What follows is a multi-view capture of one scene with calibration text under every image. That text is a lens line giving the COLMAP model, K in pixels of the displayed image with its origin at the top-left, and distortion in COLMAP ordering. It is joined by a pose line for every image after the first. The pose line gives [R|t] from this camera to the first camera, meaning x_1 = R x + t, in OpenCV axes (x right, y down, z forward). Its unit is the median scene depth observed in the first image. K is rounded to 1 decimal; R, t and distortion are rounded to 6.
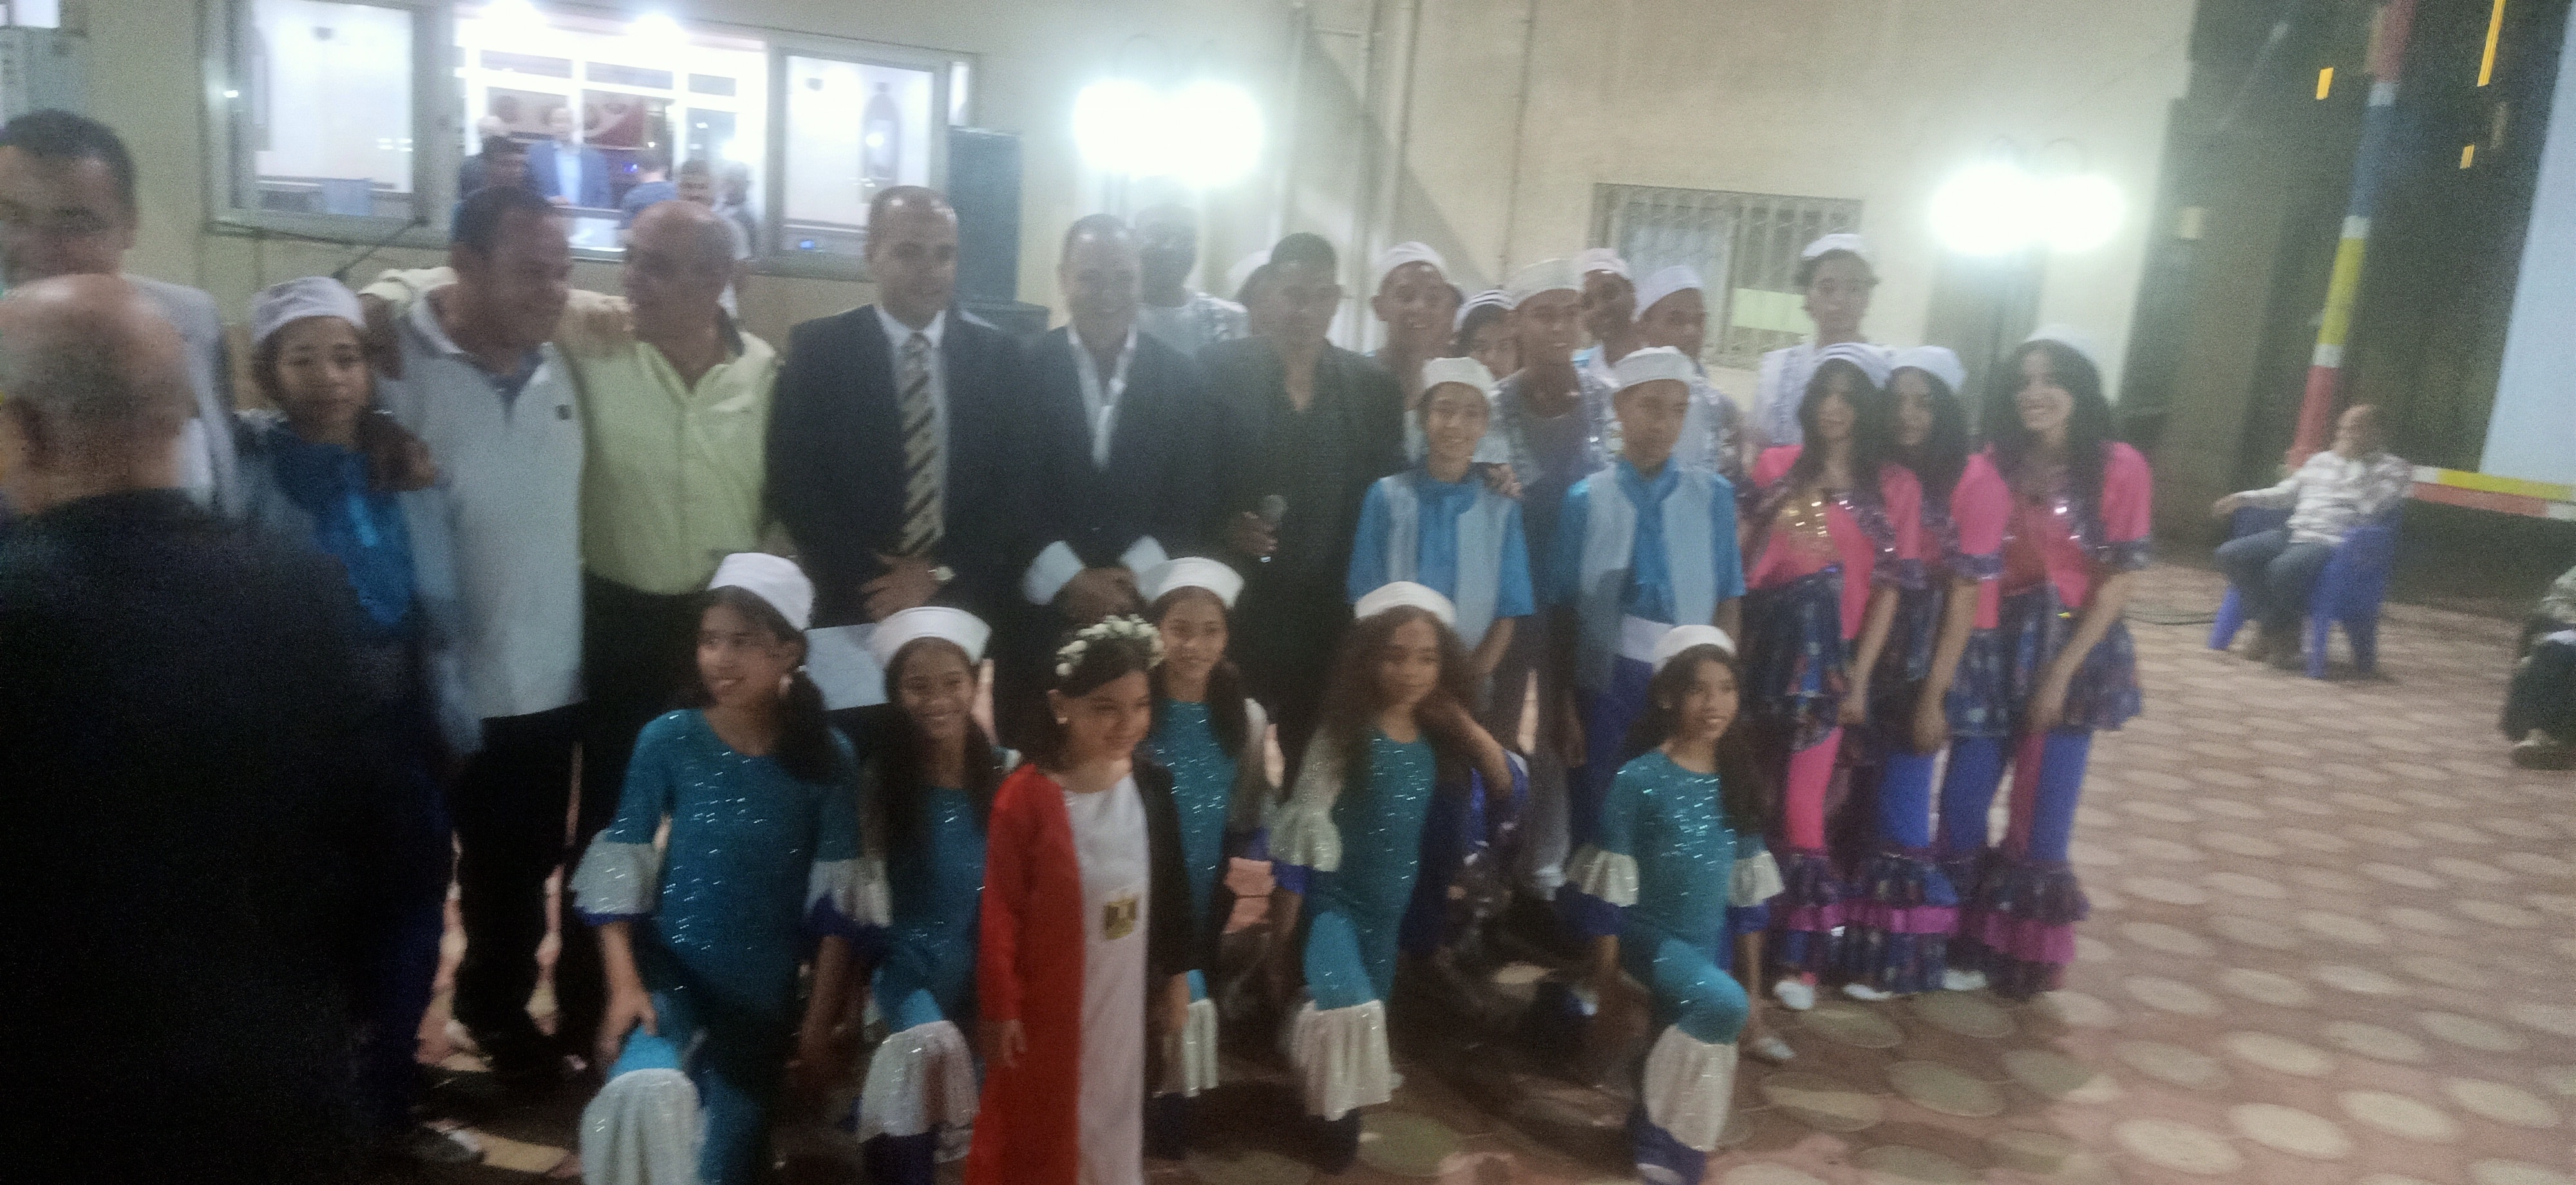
lens RADIAL K [[1996.5, 0, 1288.0], [0, 1996.5, 592.5], [0, 0, 1]] dist [0.004006, -0.002848]
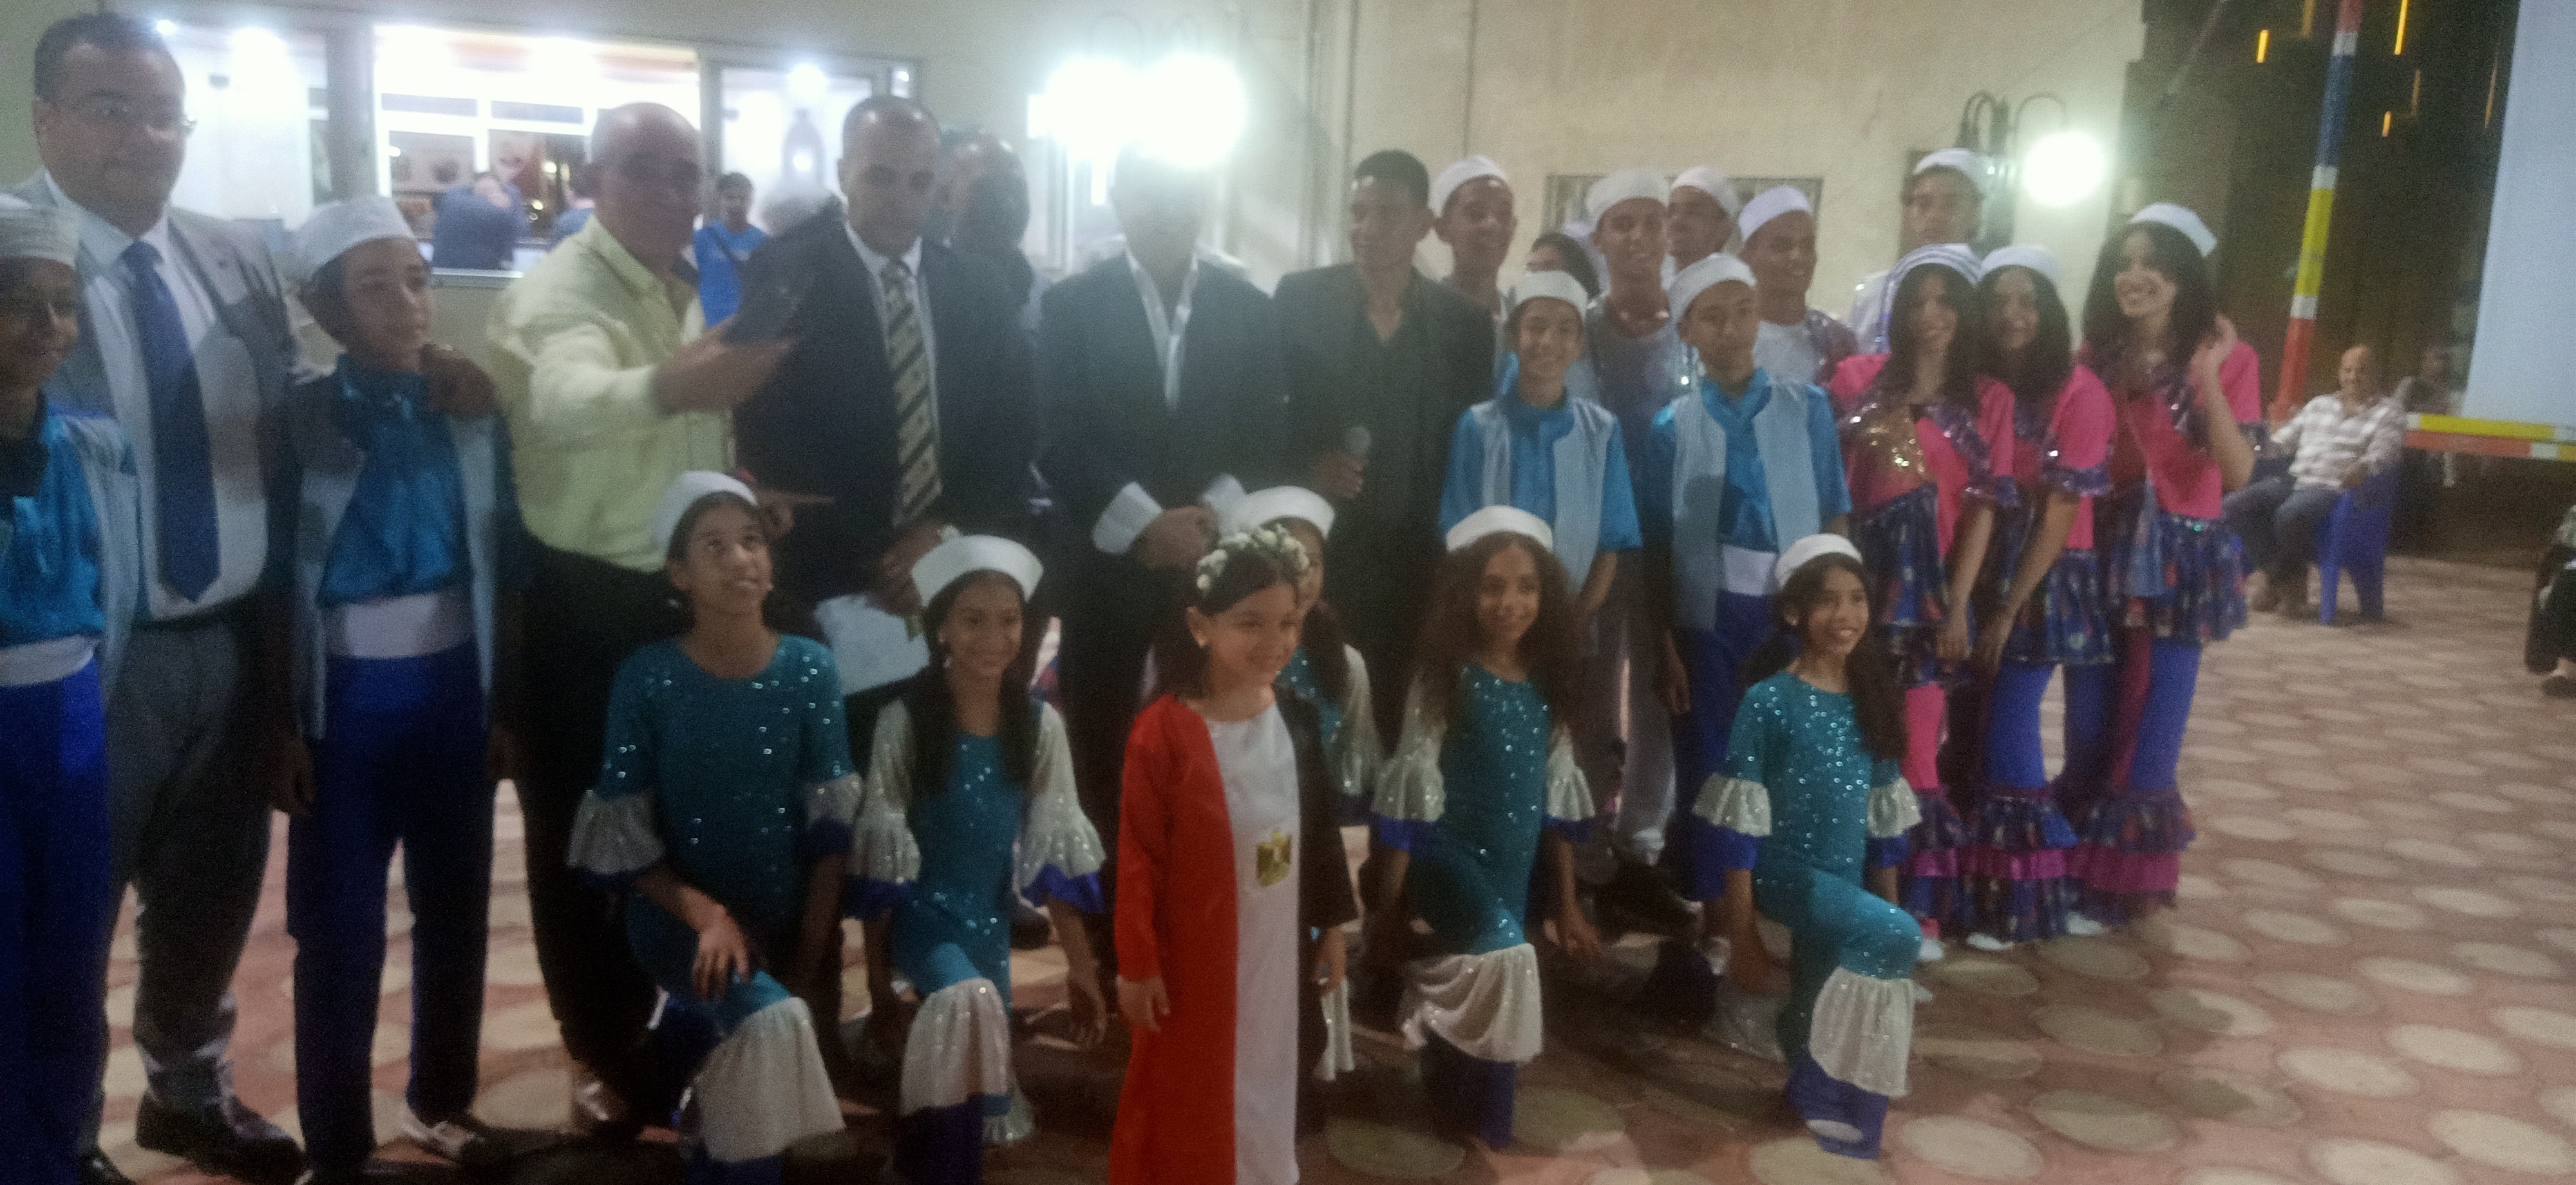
lens RADIAL K [[1996.5, 0, 1288.0], [0, 1996.5, 592.5], [0, 0, 1]] dist [0.004006, -0.002848]
pose [[0.997378, -0.050814, 0.051530, -0.081718], [0.052271, 0.998259, -0.027325, 0.046992], [-0.050052, 0.029947, 0.998298, 0.074057]]
